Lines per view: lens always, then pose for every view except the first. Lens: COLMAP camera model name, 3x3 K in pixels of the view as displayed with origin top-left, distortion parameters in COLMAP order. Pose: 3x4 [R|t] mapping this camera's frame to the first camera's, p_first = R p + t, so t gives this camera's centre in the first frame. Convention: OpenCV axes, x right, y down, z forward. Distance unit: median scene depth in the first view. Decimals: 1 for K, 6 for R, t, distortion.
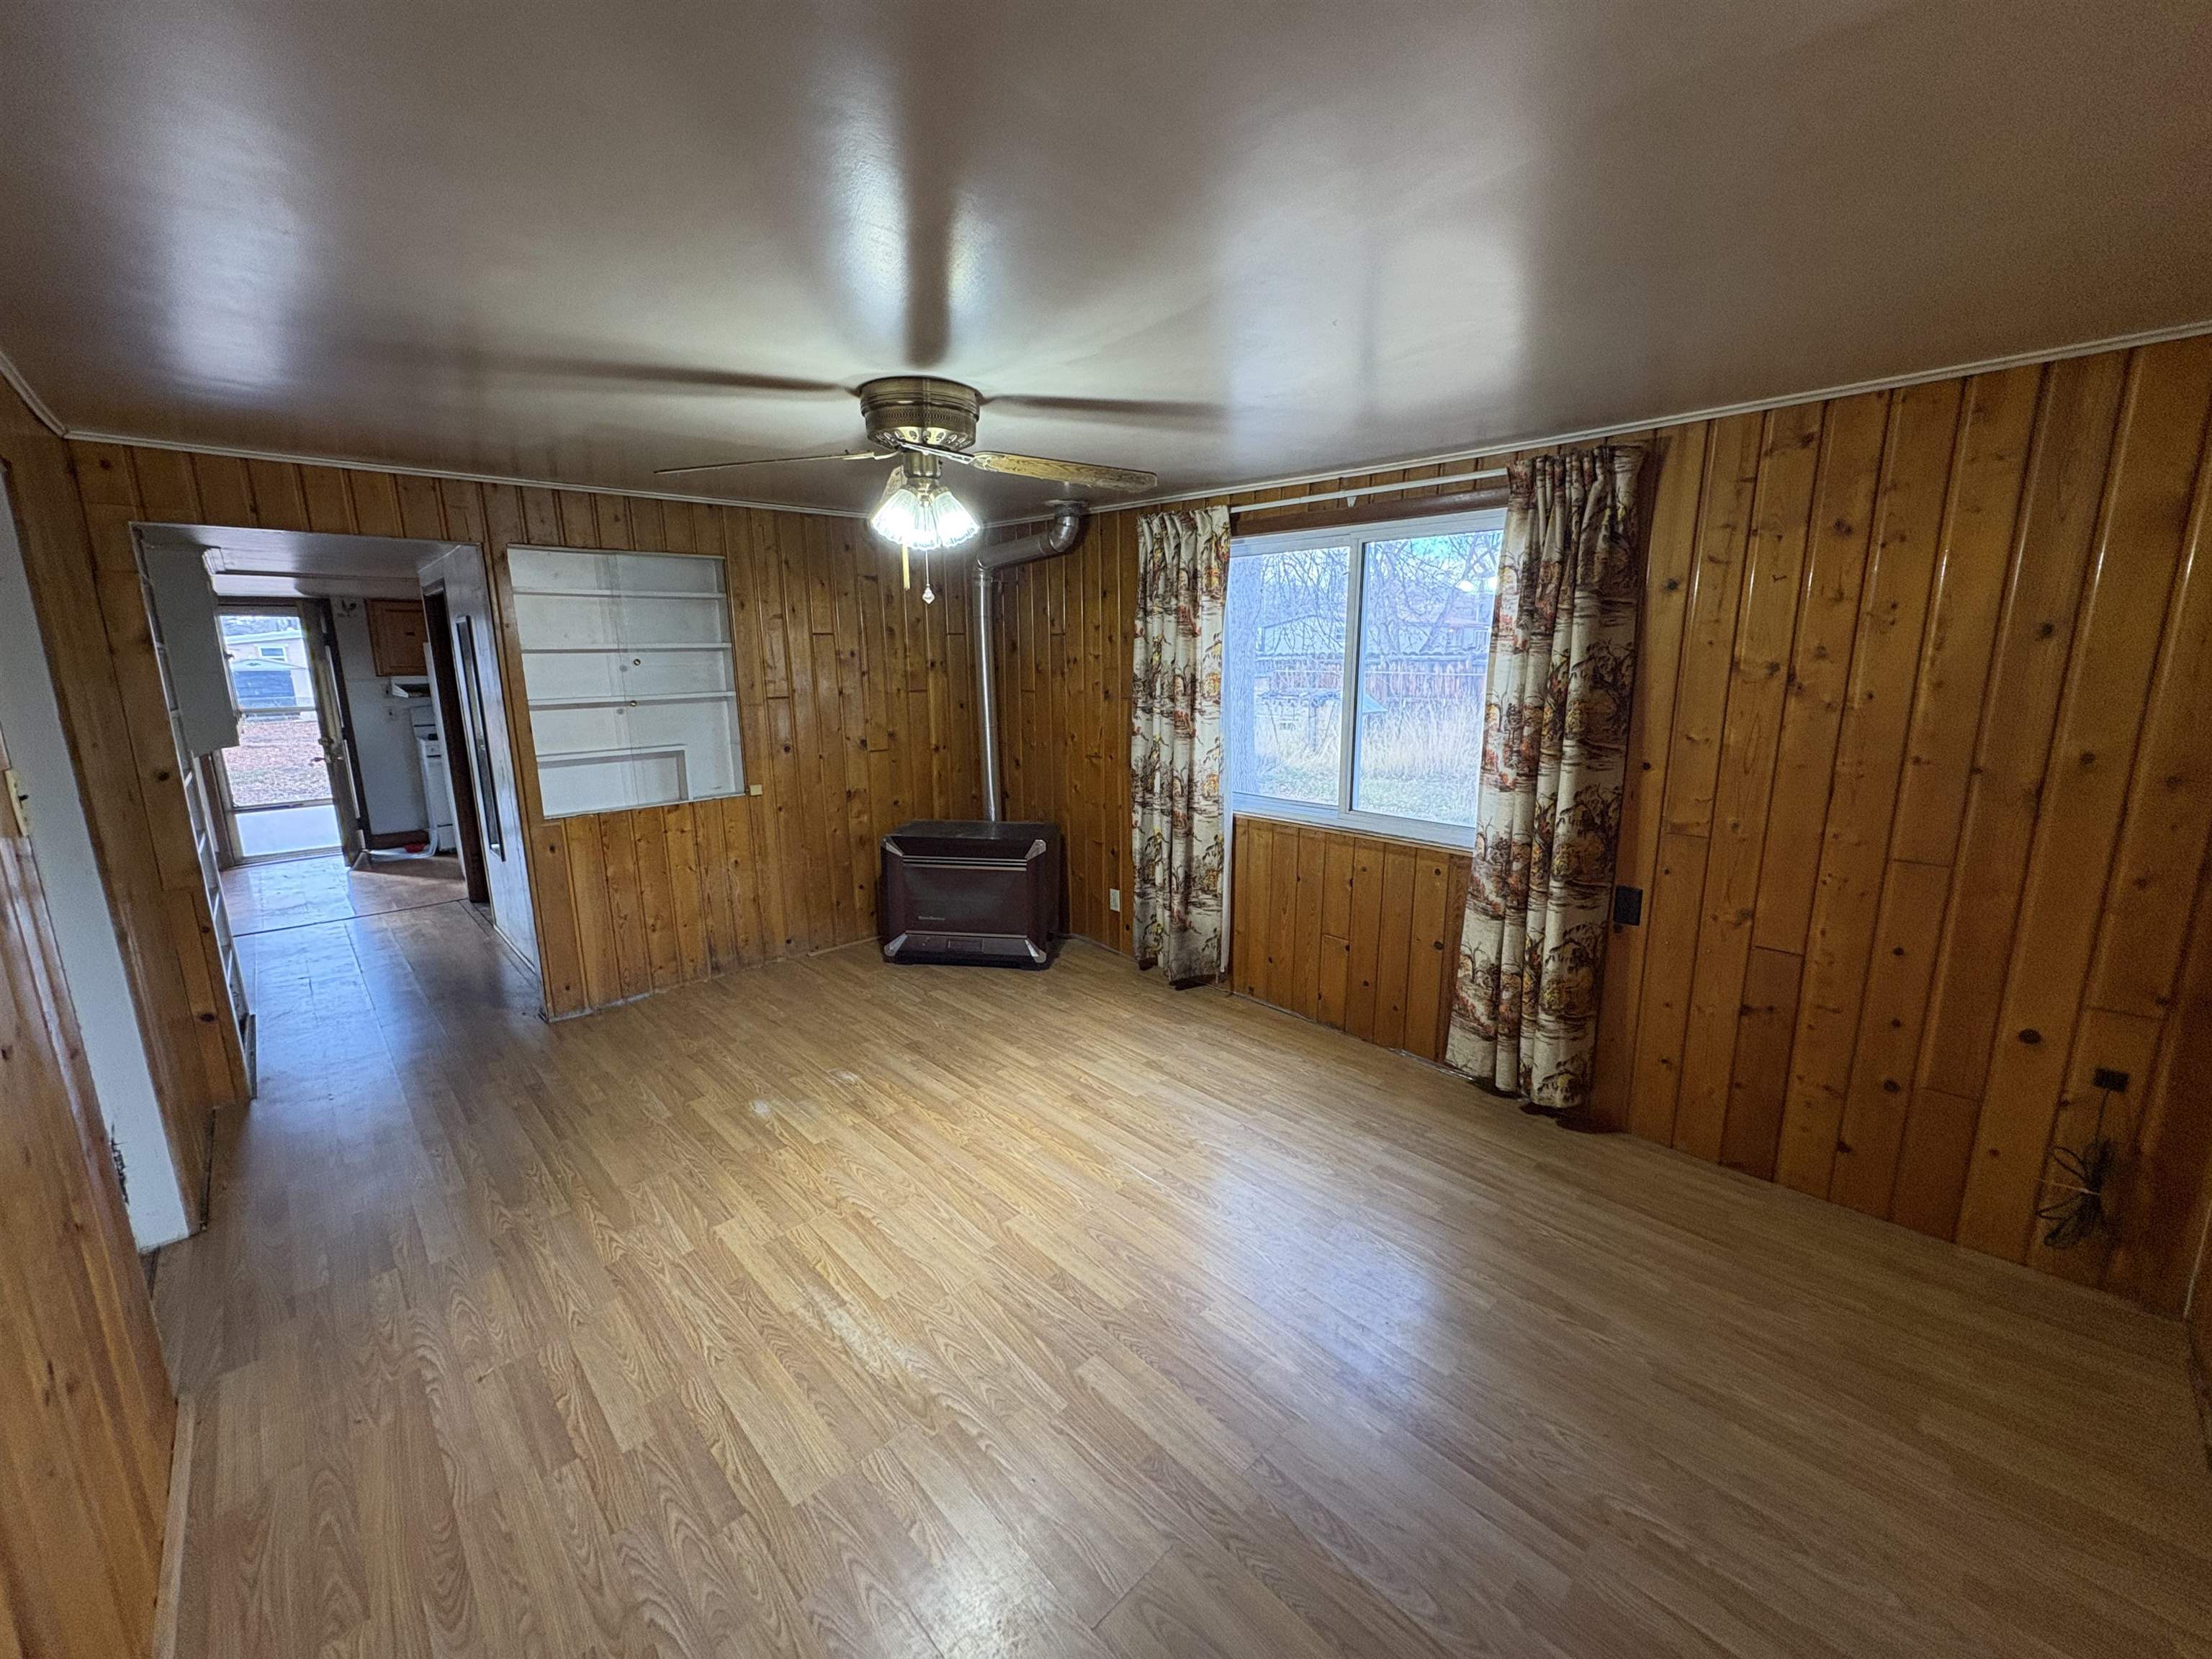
lens RADIAL K [[871.9, 0, 1099.9], [0, 871.9, 828.8], [0, 0, 1]] dist [0.000346, -0.000259]
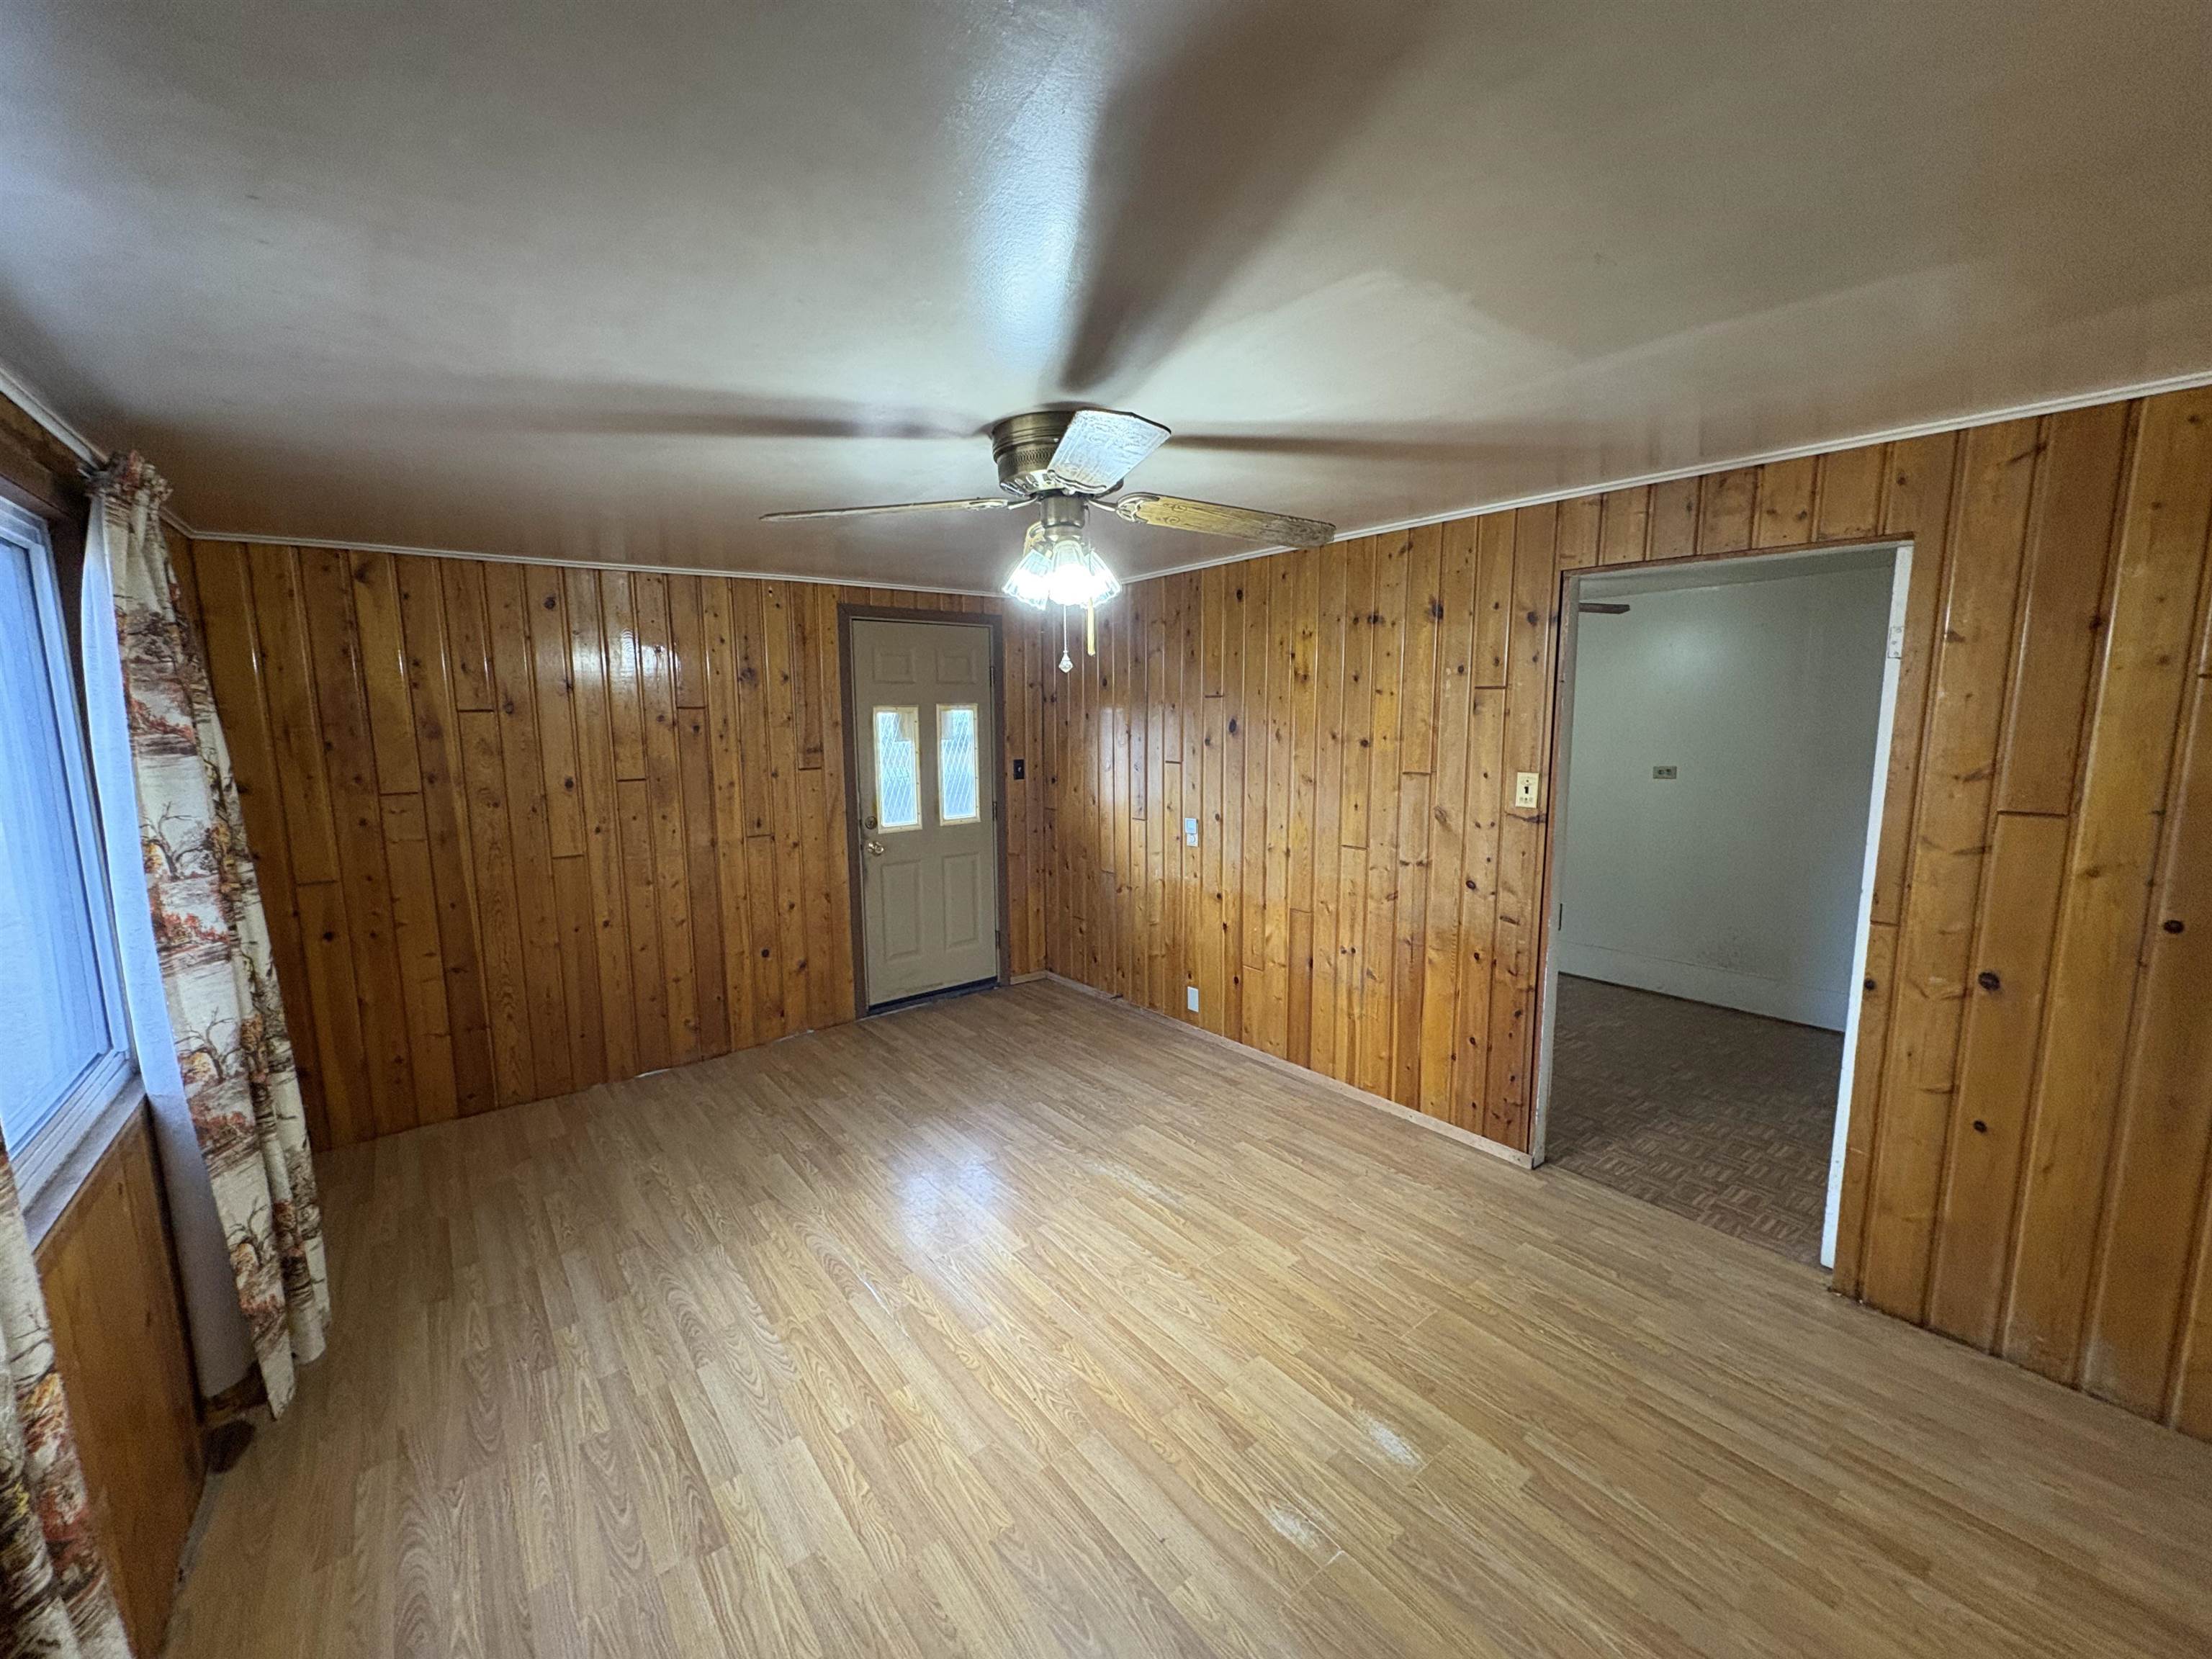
lens RADIAL K [[871.9, 0, 1104.0], [0, 871.9, 825.1], [0, 0, 1]] dist [0.000346, -0.000259]
pose [[-0.995982, 0.011046, 0.088875, -0.258355], [0.039801, 0.943577, 0.328752, -0.333615], [-0.080229, 0.330968, -0.940225, 1.553243]]
